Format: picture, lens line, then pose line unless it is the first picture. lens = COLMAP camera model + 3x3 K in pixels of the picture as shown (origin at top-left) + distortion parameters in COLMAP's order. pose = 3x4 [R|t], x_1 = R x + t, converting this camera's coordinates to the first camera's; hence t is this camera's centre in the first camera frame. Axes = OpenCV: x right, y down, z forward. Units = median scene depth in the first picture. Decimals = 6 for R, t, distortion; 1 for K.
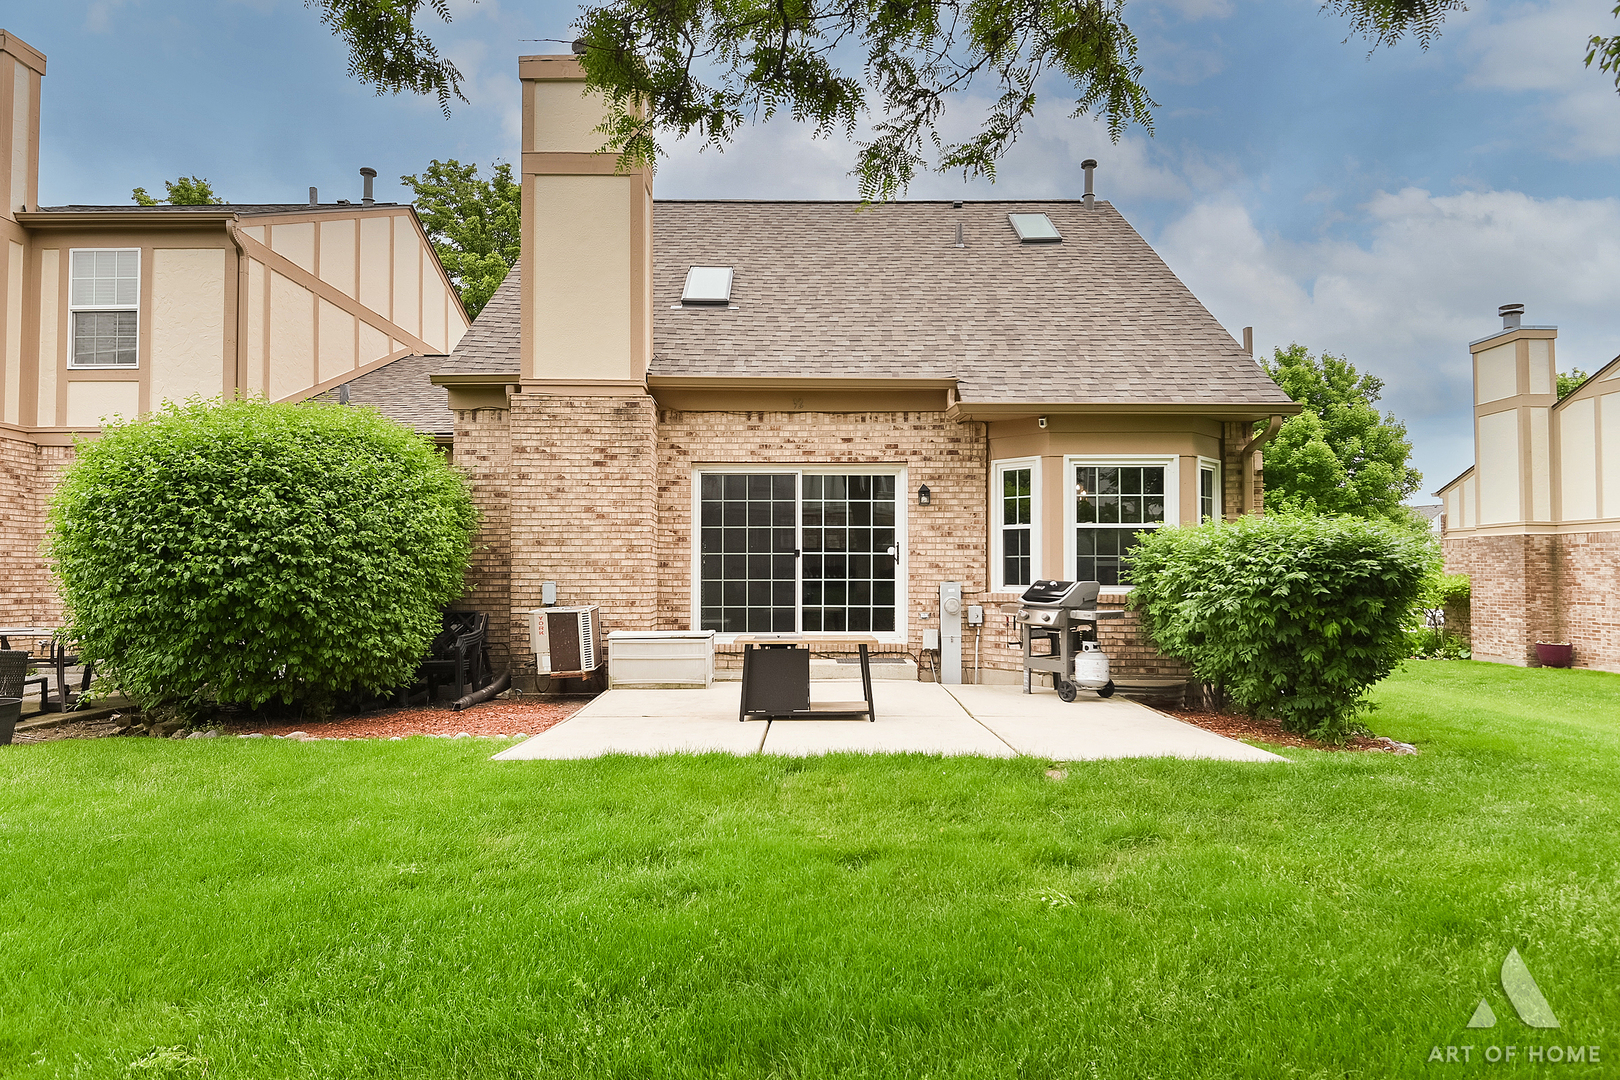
lens RADIAL K [[920.1, 0, 808.4], [0, 920.1, 554.1], [0, 0, 1]] dist [0.006532, -0.009710]
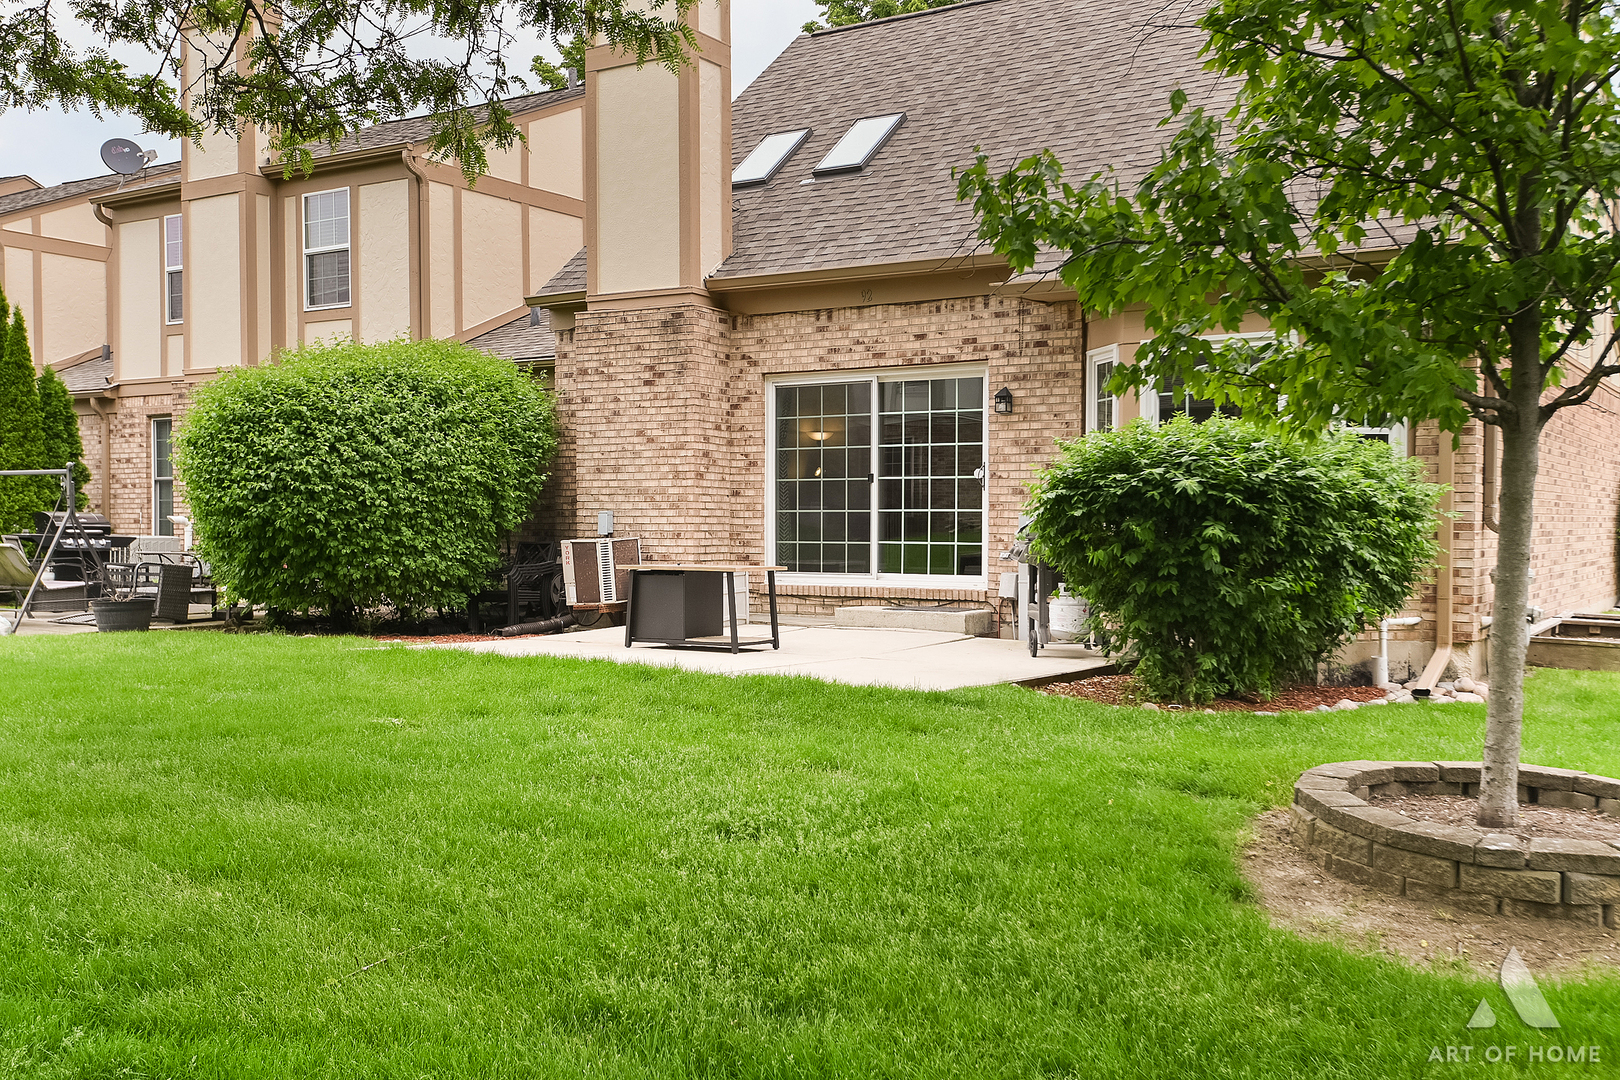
lens RADIAL K [[1585.3, 0, 797.2], [0, 1585.3, 551.1], [0, 0, 1]] dist [0.065076, 0.000000]
pose [[0.829597, 0.011950, -0.558235, 0.742658], [0.007639, 0.999435, 0.032746, 0.017844], [0.558311, -0.031430, 0.829036, -0.223163]]
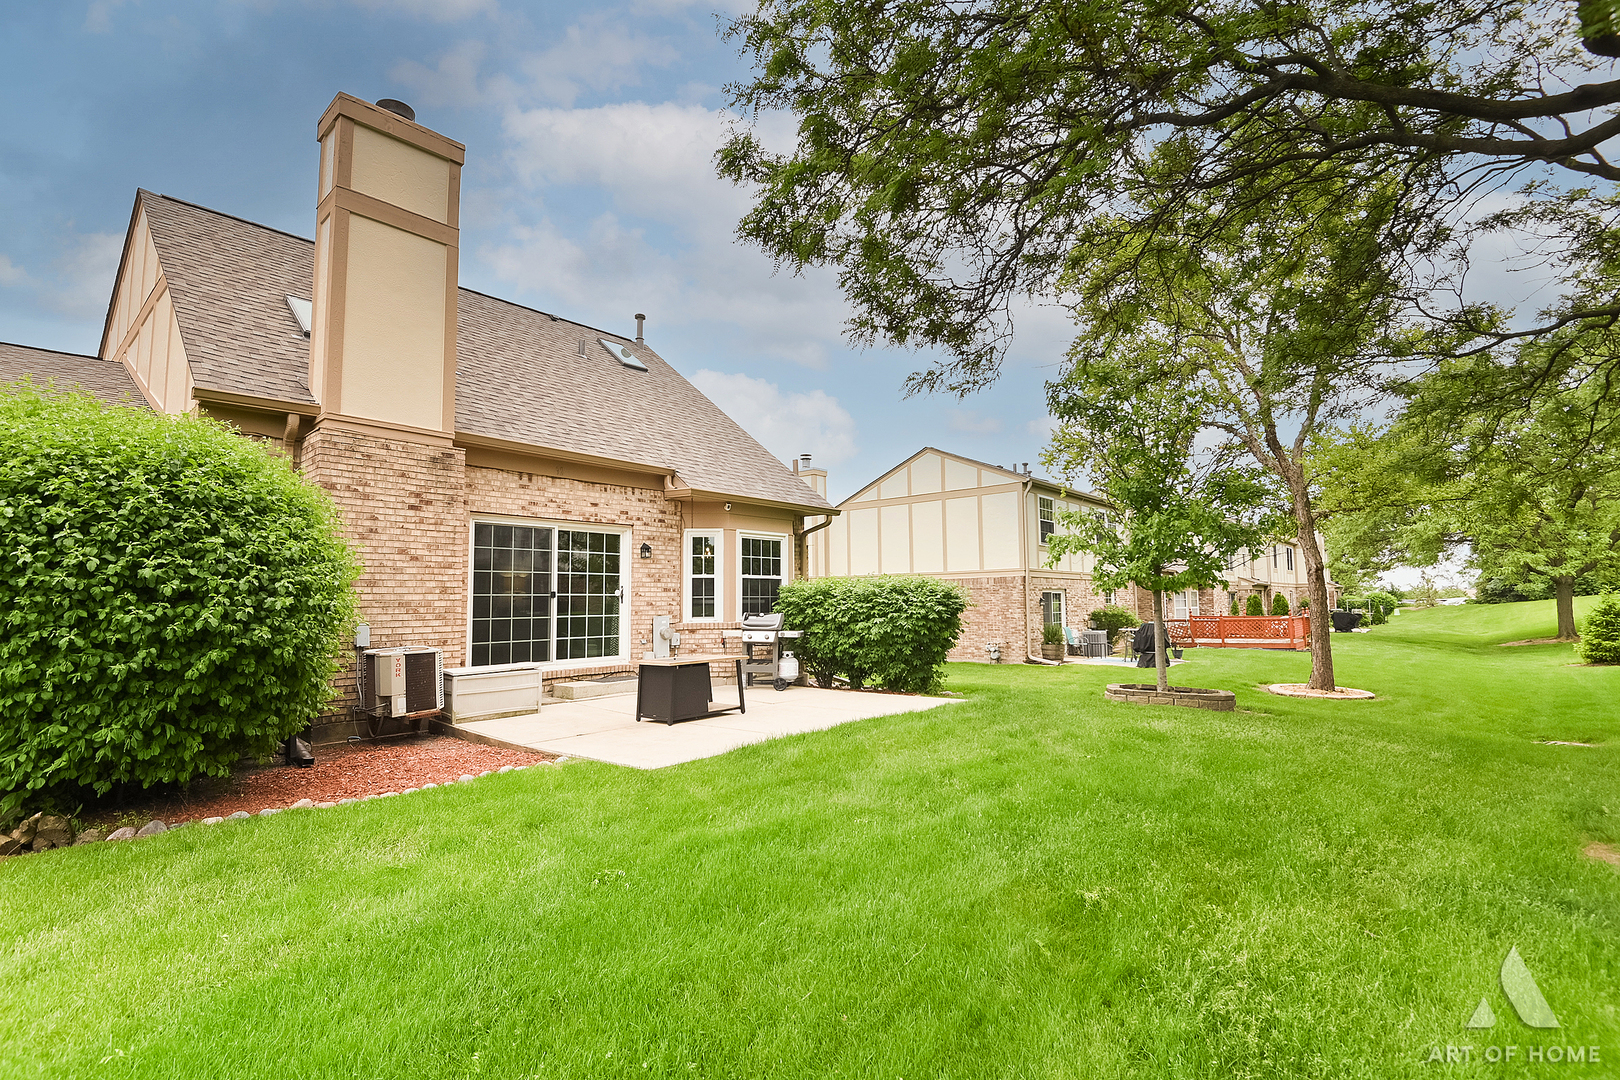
lens RADIAL K [[738.3, 0, 813.9], [0, 738.3, 549.2], [0, 0, 1]] dist [-0.003673, -0.012905]
pose [[0.652805, 0.047127, 0.756059, -0.530069], [-0.002565, 0.998195, -0.060006, -0.003197], [-0.757522, 0.037233, 0.651747, 0.117836]]
